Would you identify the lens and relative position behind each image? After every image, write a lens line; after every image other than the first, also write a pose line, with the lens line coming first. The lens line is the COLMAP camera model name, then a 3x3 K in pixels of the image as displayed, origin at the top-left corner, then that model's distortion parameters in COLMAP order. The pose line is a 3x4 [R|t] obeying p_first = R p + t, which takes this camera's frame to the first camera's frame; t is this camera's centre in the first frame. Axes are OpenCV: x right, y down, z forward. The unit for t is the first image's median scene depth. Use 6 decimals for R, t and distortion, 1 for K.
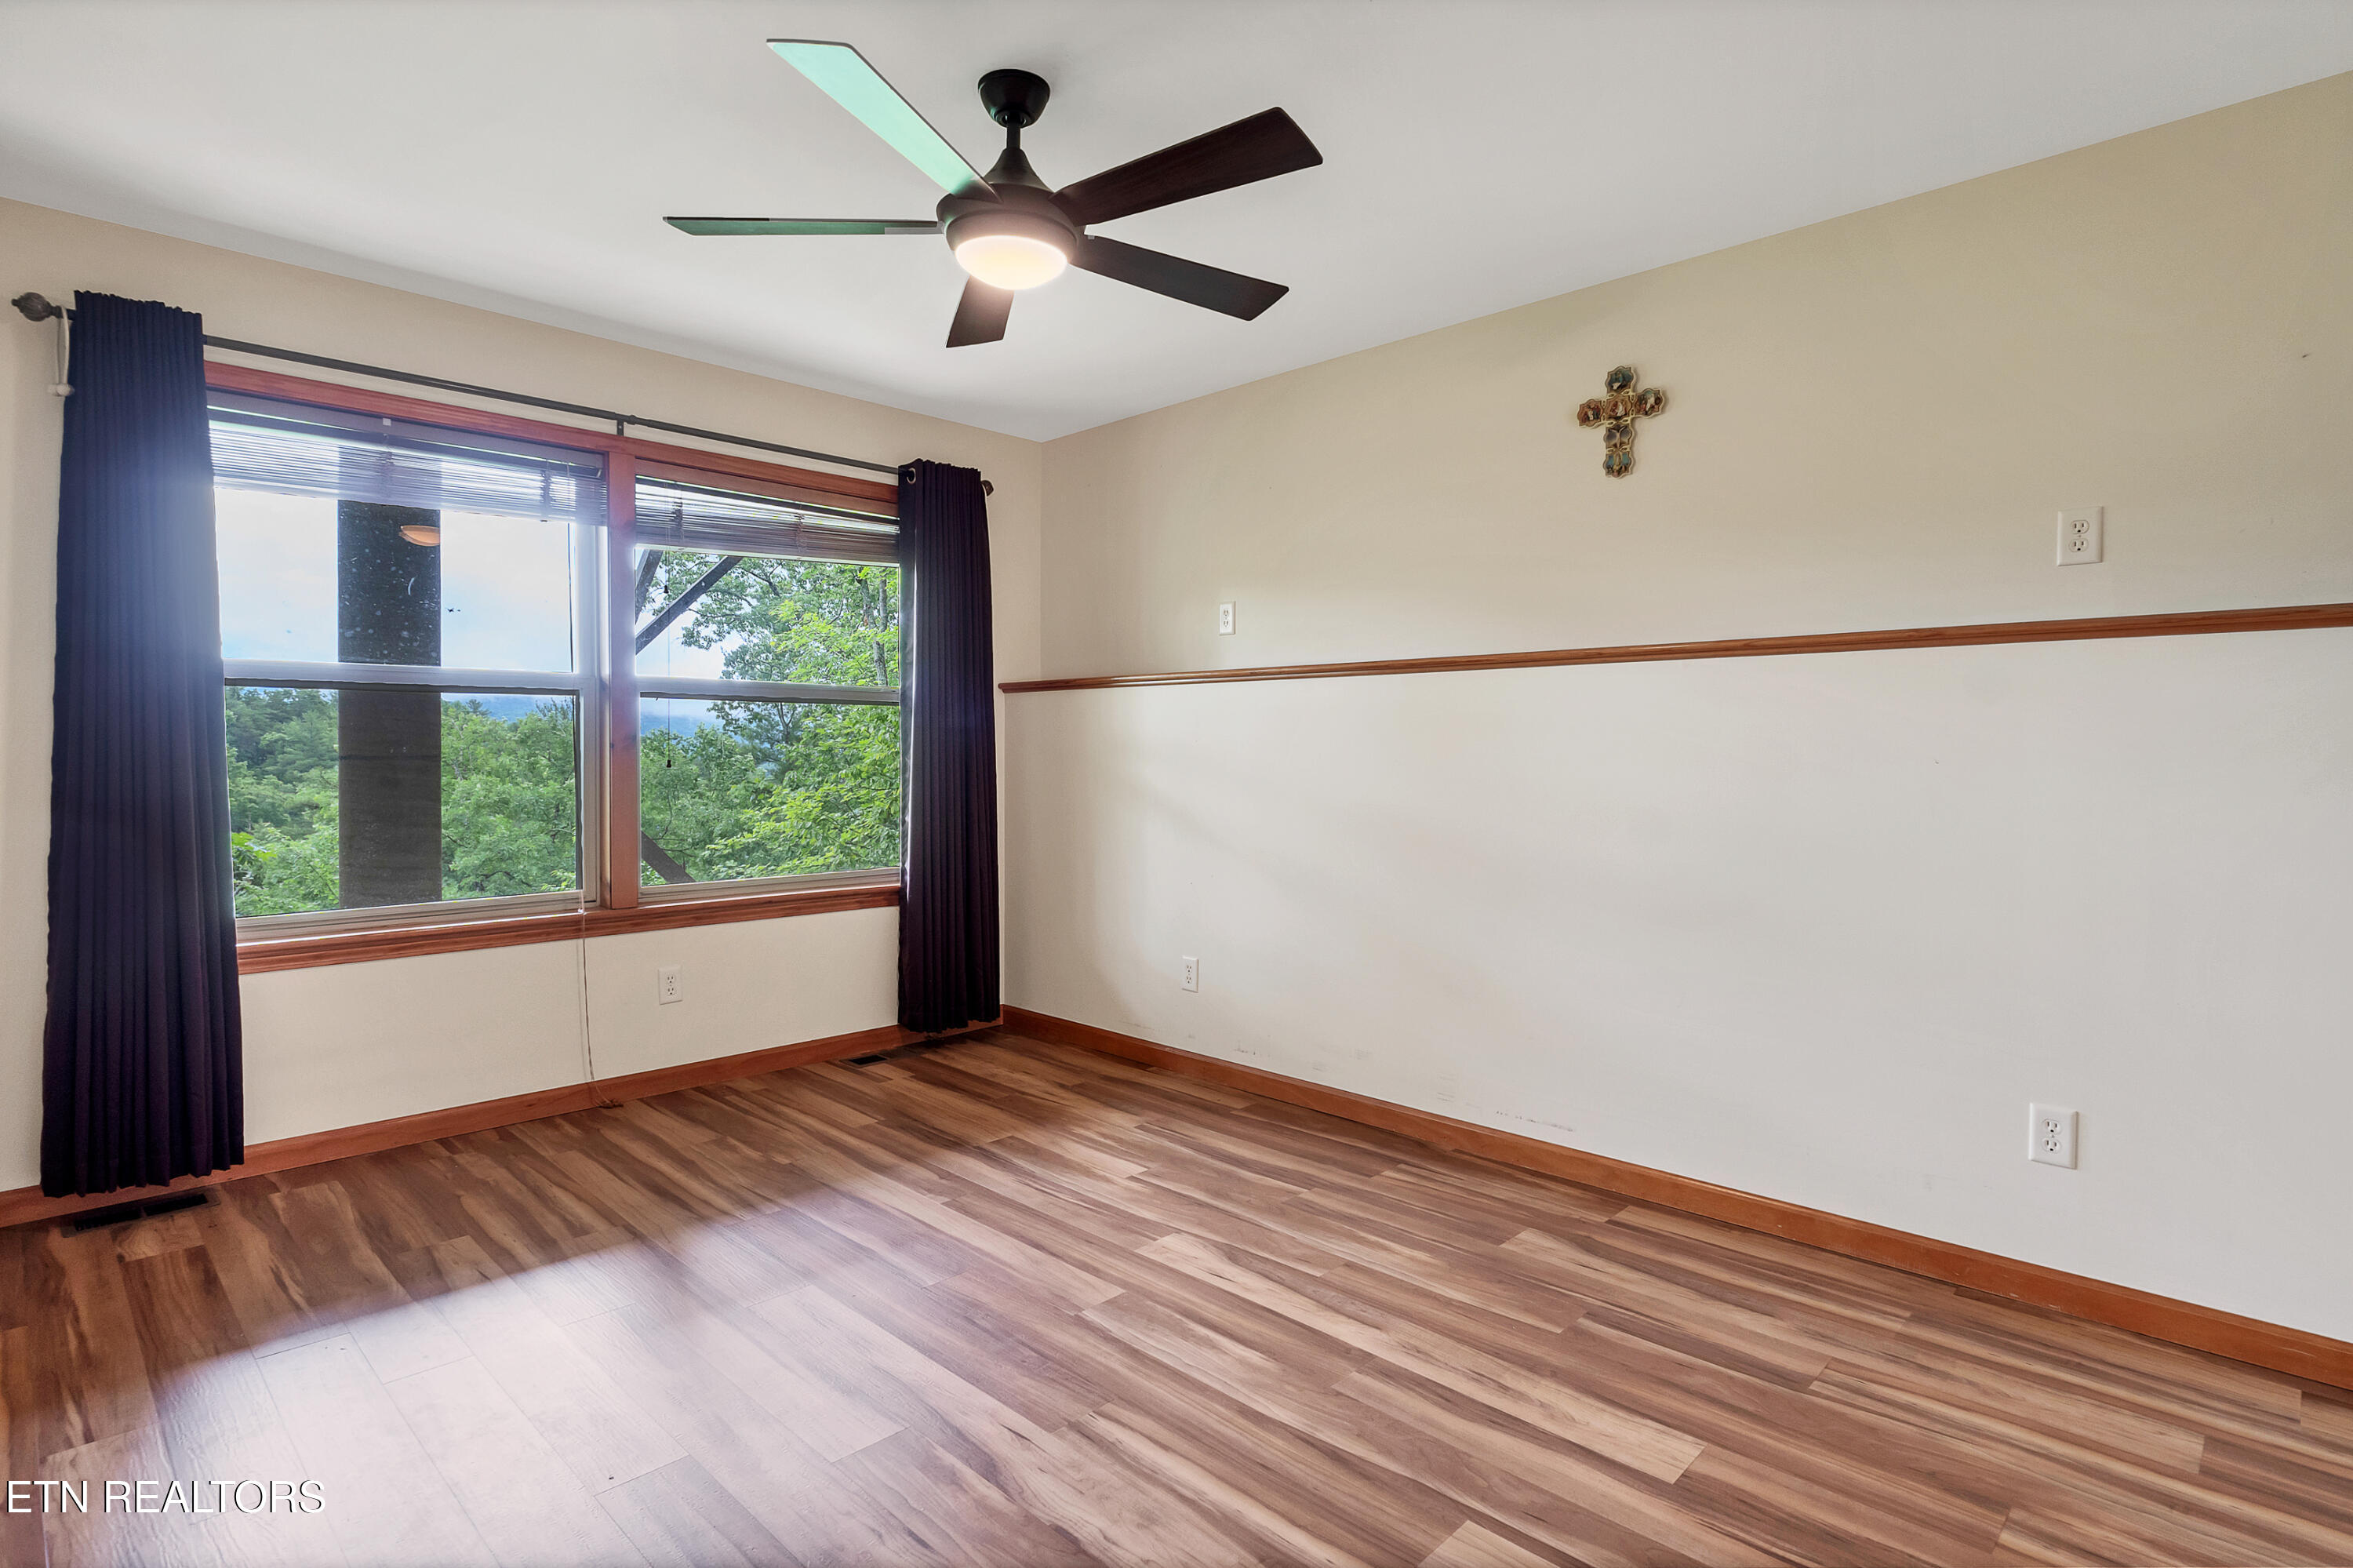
lens RADIAL K [[1211.2, 0, 1176.5], [0, 1211.2, 784.0], [0, 0, 1]] dist [0.000857, 0.000337]
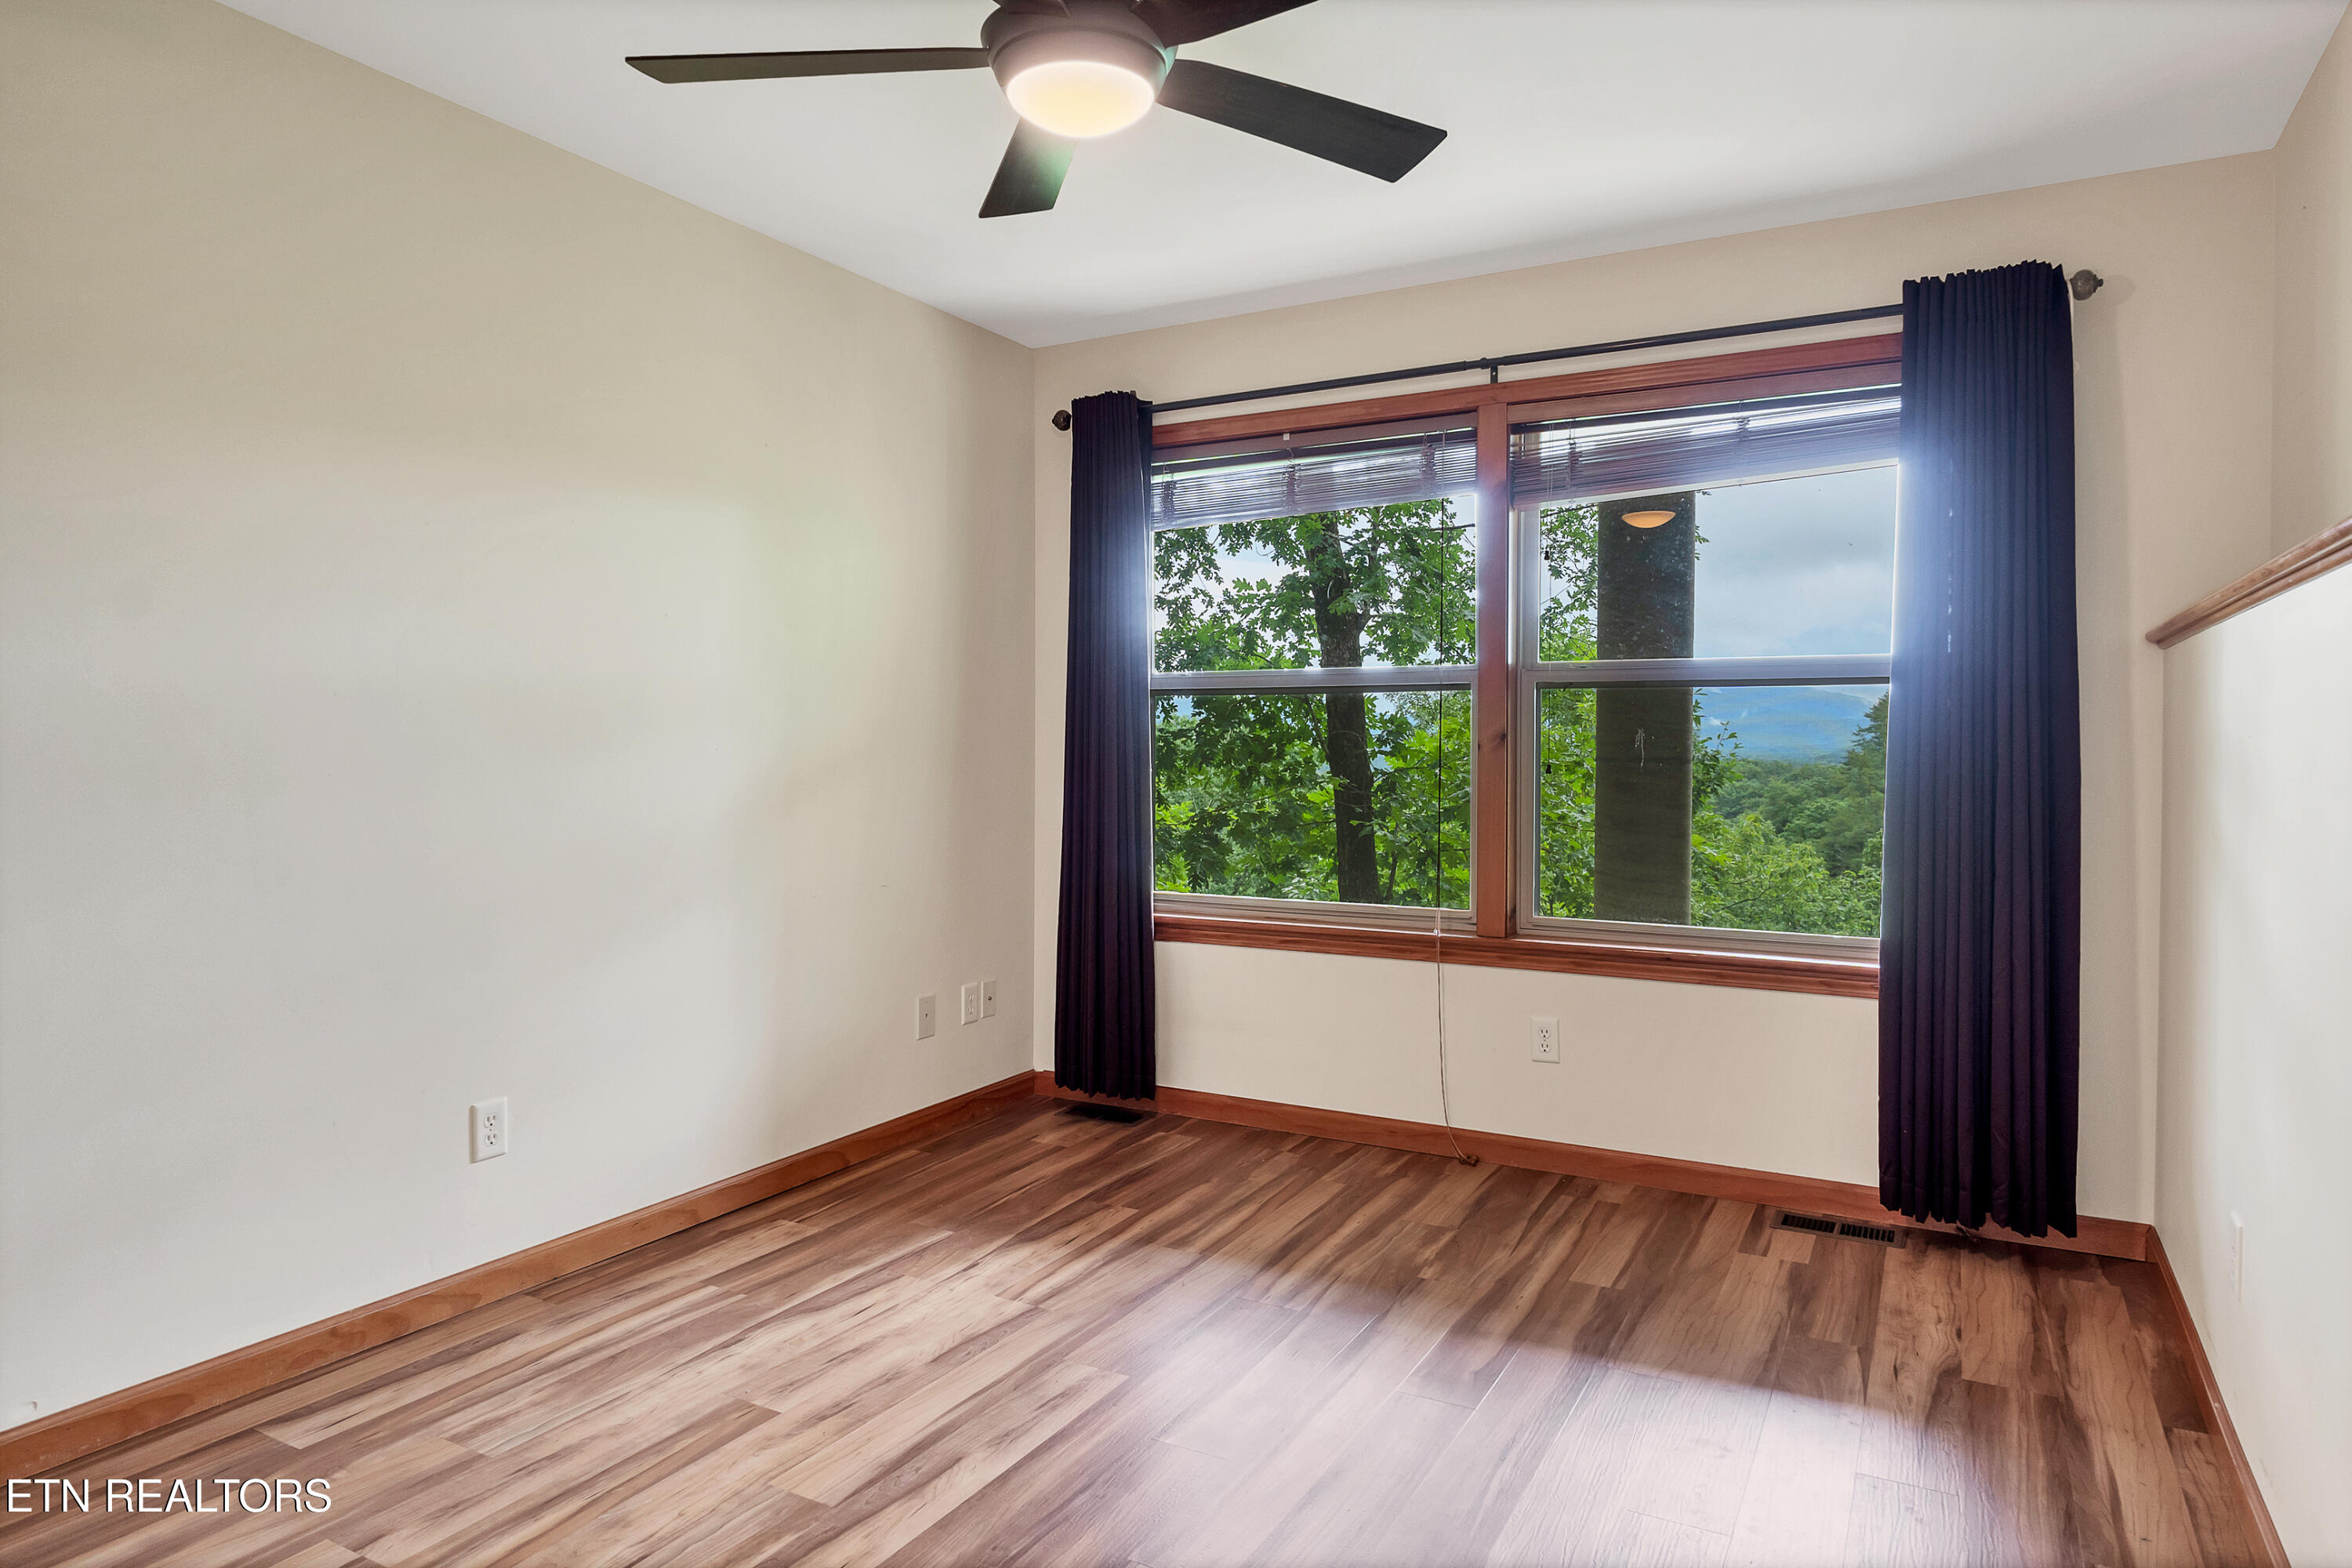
lens RADIAL K [[1451.7, 0, 1176.0], [0, 1451.7, 784.0], [0, 0, 1]] dist [0.016633, 0.000382]
pose [[0.249096, 0.027292, -0.968094, 0.534710], [-0.031023, 0.999315, 0.020190, -0.021277], [0.967982, 0.025003, 0.249772, 0.588533]]
